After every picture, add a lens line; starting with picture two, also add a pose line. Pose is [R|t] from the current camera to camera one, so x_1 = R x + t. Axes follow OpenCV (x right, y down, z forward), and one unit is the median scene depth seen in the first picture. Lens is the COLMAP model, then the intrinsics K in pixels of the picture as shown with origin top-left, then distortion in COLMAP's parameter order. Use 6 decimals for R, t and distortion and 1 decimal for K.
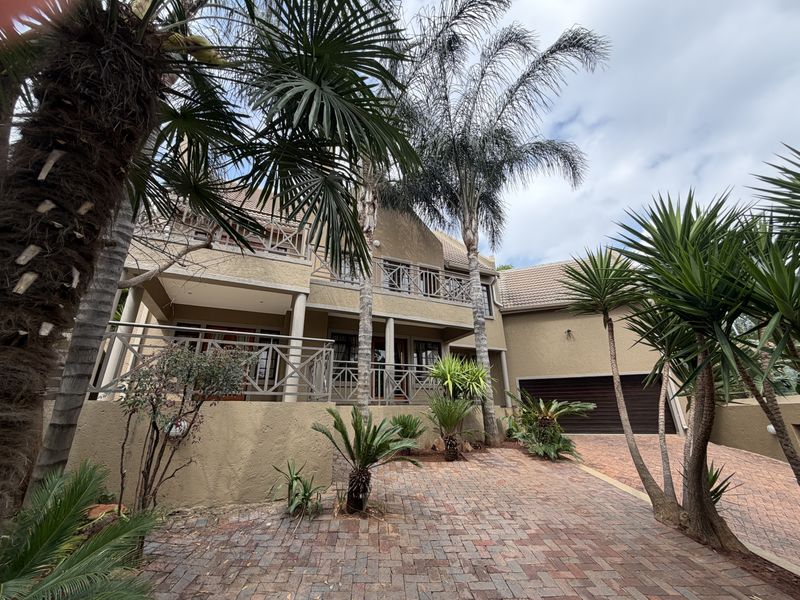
lens RADIAL K [[318.9, 0, 400.0], [0, 318.9, 300.0], [0, 0, 1]] dist [0.017090, 0.000058]
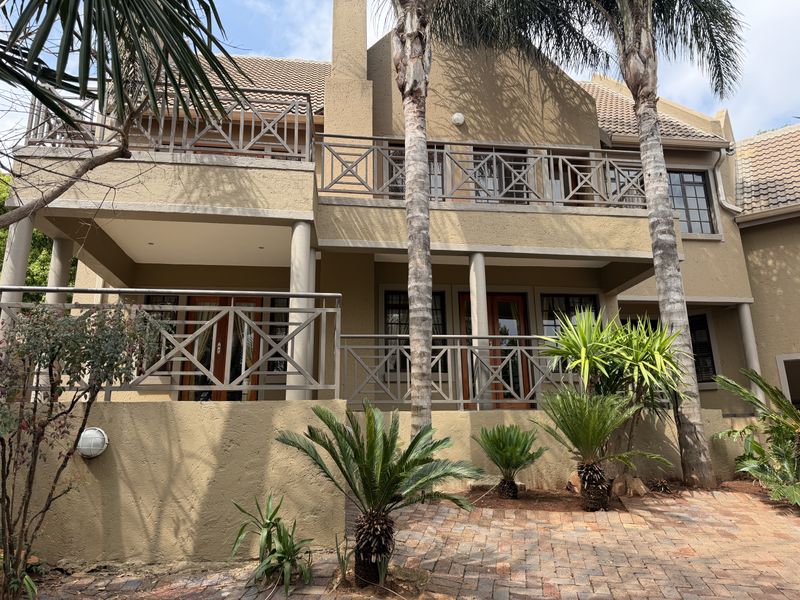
lens RADIAL K [[562.7, 0, 400.0], [0, 562.7, 300.0], [0, 0, 1]] dist [0.038778, -0.004052]
pose [[0.956964, -0.075471, -0.280221, 0.119093], [0.103940, 0.990670, 0.088143, 0.043138], [0.270954, -0.113475, 0.955880, 0.063209]]
